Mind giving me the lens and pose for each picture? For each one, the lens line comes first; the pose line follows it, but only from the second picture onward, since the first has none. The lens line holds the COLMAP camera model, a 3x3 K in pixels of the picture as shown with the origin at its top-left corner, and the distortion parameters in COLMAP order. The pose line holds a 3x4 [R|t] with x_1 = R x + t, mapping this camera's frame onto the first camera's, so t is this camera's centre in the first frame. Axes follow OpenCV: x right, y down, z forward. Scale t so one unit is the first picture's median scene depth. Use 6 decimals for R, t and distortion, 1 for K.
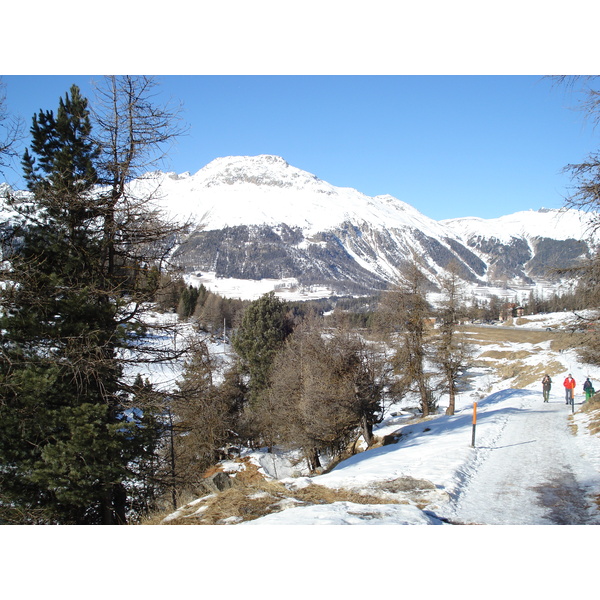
lens RADIAL K [[699.9, 0, 295.6], [0, 699.9, 302.6], [0, 0, 1]] dist [-0.091119, 0.000000]
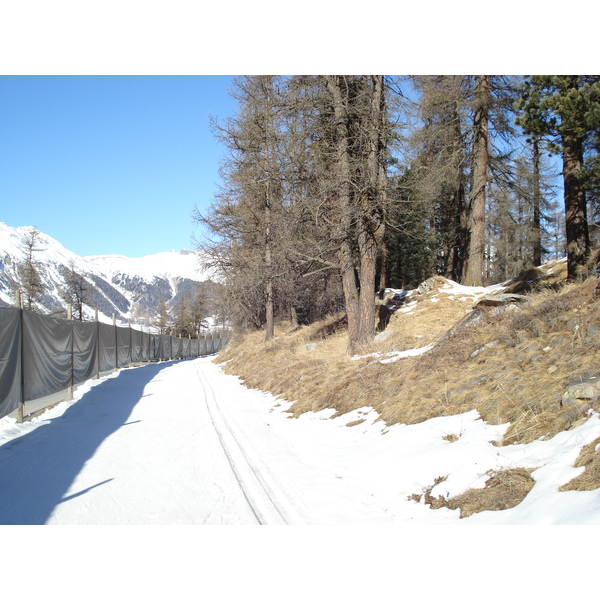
lens RADIAL K [[699.9, 0, 301.5], [0, 699.9, 300.2], [0, 0, 1]] dist [-0.091119, 0.000000]
pose [[0.872307, 0.032975, 0.487845, -0.008515], [-0.006234, 0.998392, -0.056339, -0.000763], [-0.488918, 0.046104, 0.871110, -0.028300]]
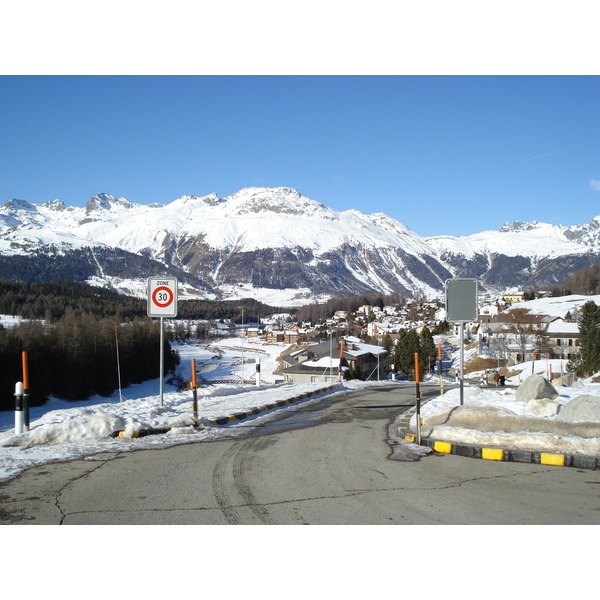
lens RADIAL K [[699.9, 0, 299.5], [0, 699.9, 302.4], [0, 0, 1]] dist [-0.091119, 0.000000]
pose [[0.999988, 0.004752, 0.001067, -0.015362], [-0.004757, 0.999976, 0.005113, -0.009818], [-0.001043, -0.005118, 0.999986, -0.324657]]
